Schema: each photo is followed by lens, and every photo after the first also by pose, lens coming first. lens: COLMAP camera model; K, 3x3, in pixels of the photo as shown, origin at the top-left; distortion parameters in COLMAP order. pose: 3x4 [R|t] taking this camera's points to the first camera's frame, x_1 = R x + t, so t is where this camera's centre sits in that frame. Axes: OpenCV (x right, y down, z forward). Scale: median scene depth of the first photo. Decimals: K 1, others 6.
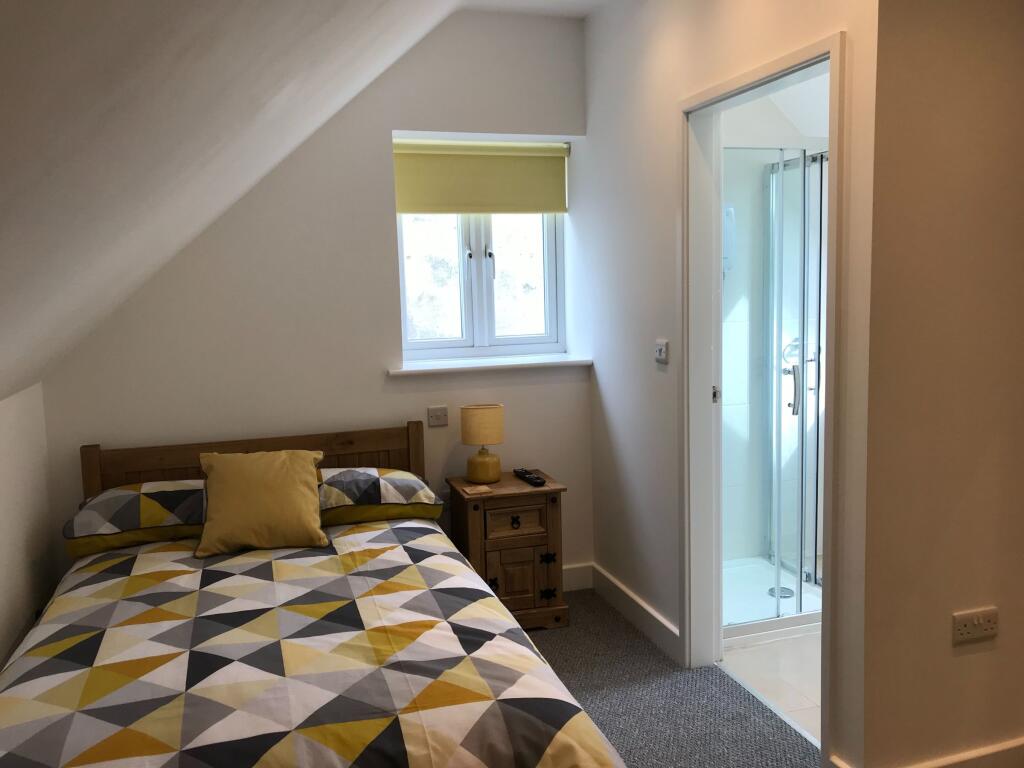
lens RADIAL K [[826.9, 0, 512.0], [0, 826.9, 384.0], [0, 0, 1]] dist [-0.005762, -0.000489]
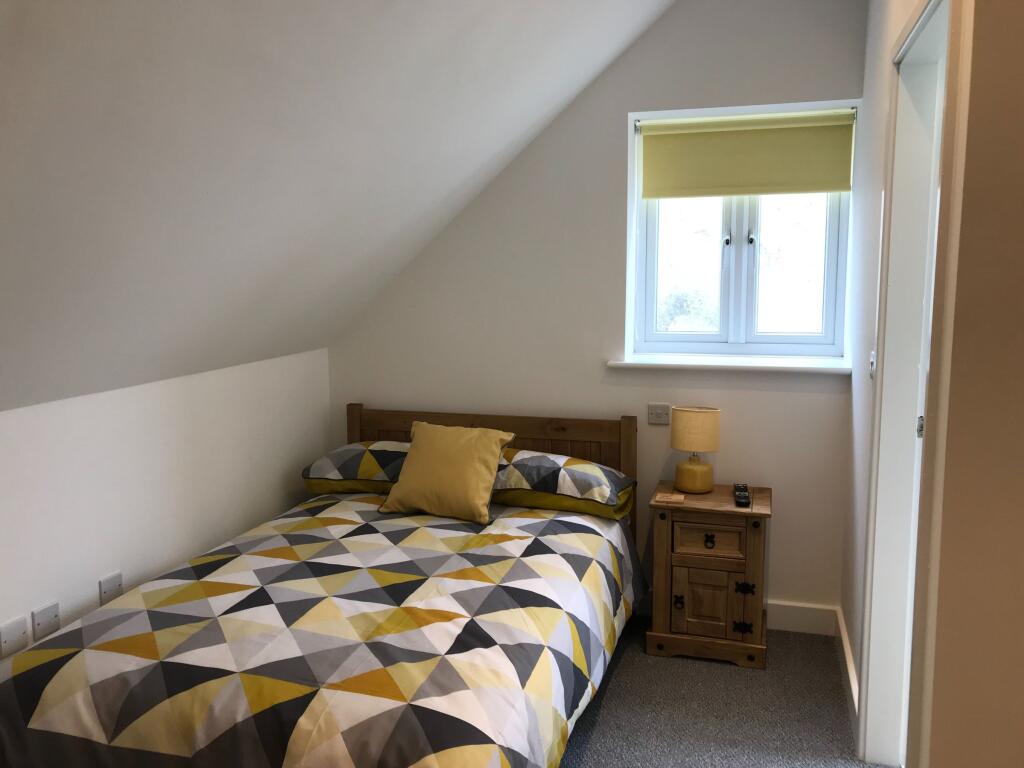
lens RADIAL K [[829.7, 0, 512.0], [0, 829.7, 384.0], [0, 0, 1]] dist [0.110458, -0.267482]
pose [[0.831301, 0.098077, -0.547101, 0.351363], [-0.085480, 0.995158, 0.048515, -0.032651], [0.549210, 0.006435, 0.835660, 0.137697]]
